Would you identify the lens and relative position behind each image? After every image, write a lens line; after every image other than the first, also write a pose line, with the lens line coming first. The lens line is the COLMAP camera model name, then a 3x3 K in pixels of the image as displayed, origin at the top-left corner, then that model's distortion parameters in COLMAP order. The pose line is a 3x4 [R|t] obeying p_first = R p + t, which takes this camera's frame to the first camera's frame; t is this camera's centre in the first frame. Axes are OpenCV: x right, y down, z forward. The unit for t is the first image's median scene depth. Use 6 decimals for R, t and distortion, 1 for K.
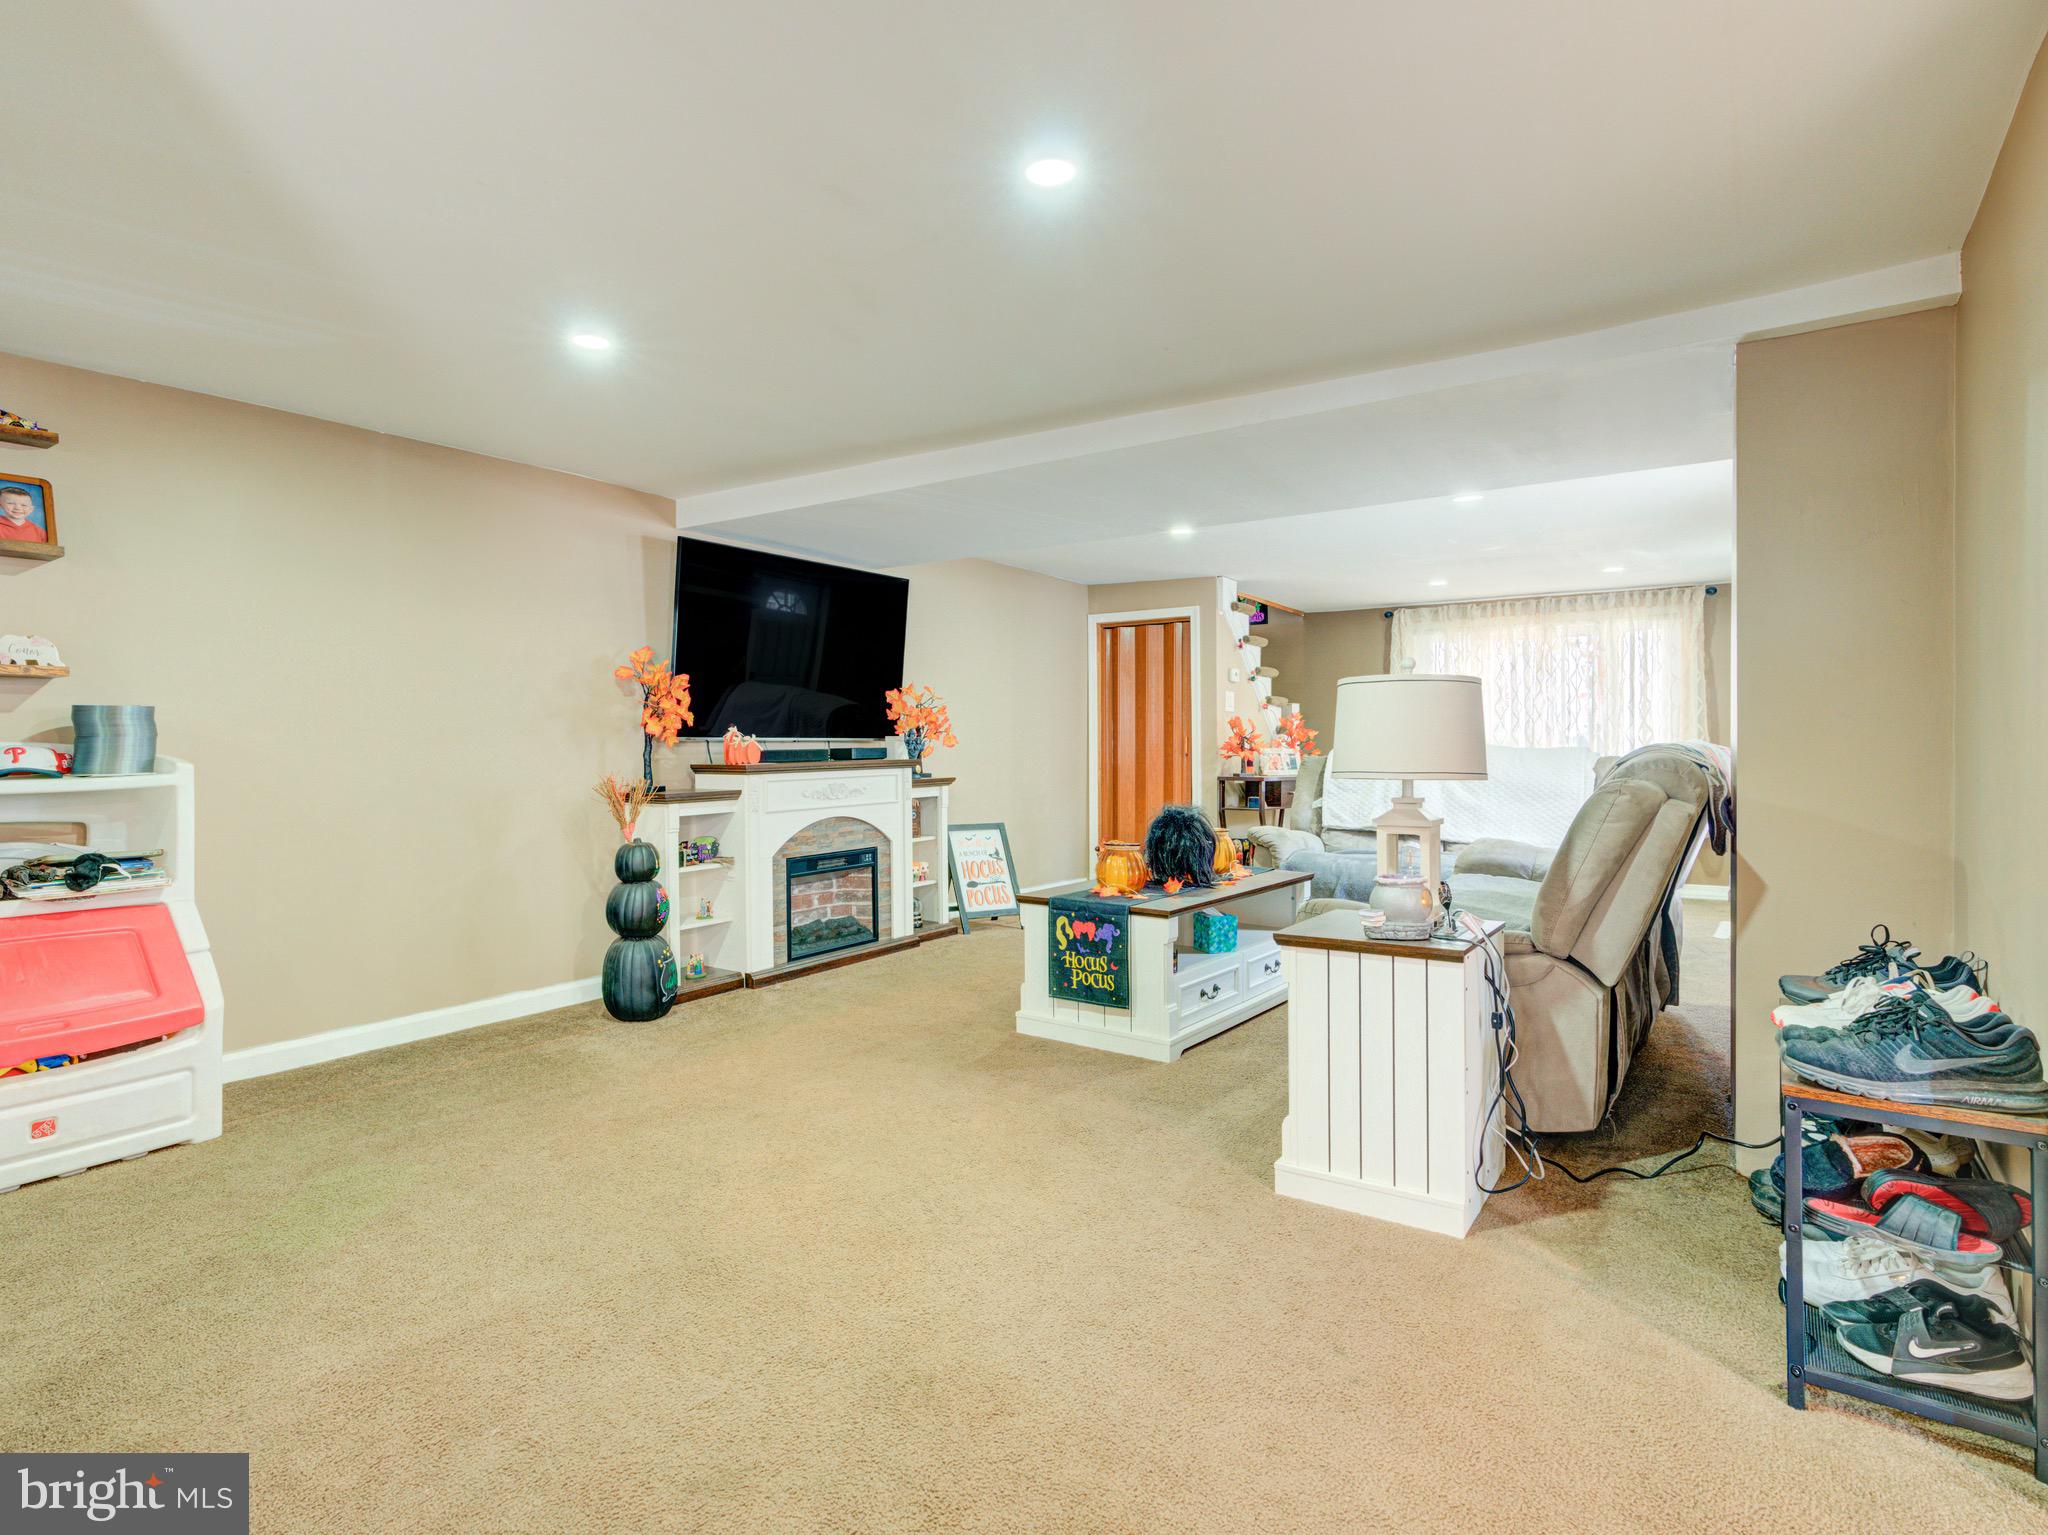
lens RADIAL K [[1082.9, 0, 1024.7], [0, 1082.9, 761.0], [0, 0, 1]] dist [-0.003967, 0.010822]
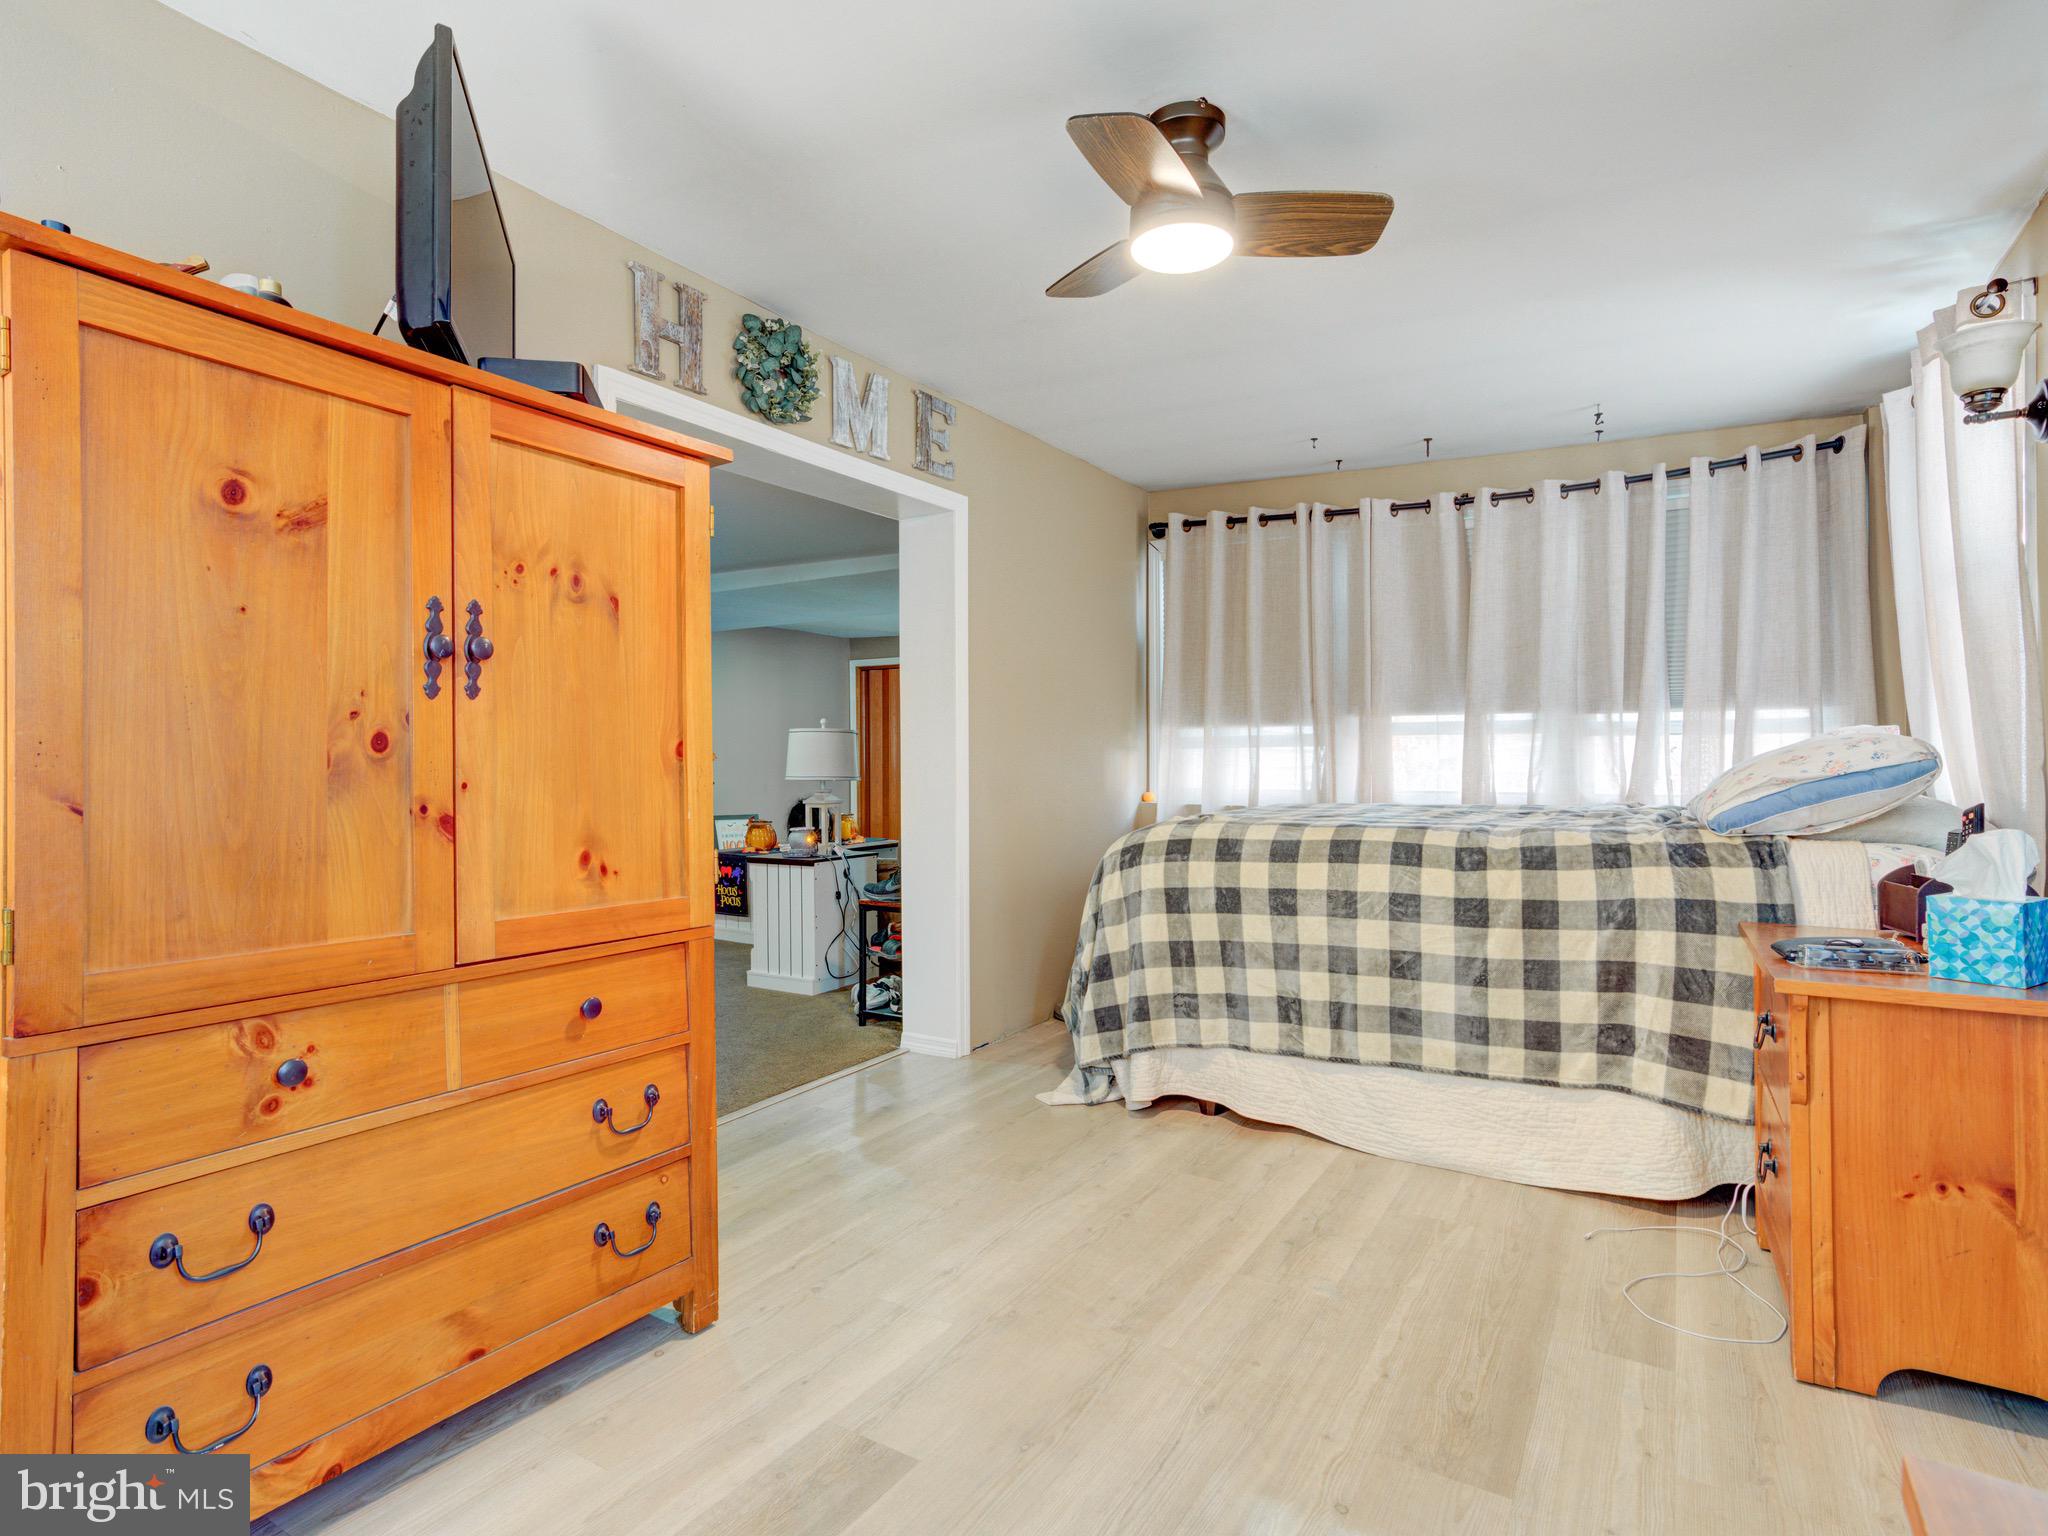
lens RADIAL K [[1082.9, 0, 1023.1], [0, 1082.9, 763.5], [0, 0, 1]] dist [-0.003967, 0.010822]
pose [[0.999303, -0.010854, 0.035713, 0.461470], [0.010982, 0.999934, -0.003404, -0.001323], [-0.035674, 0.003794, 0.999356, -0.706448]]
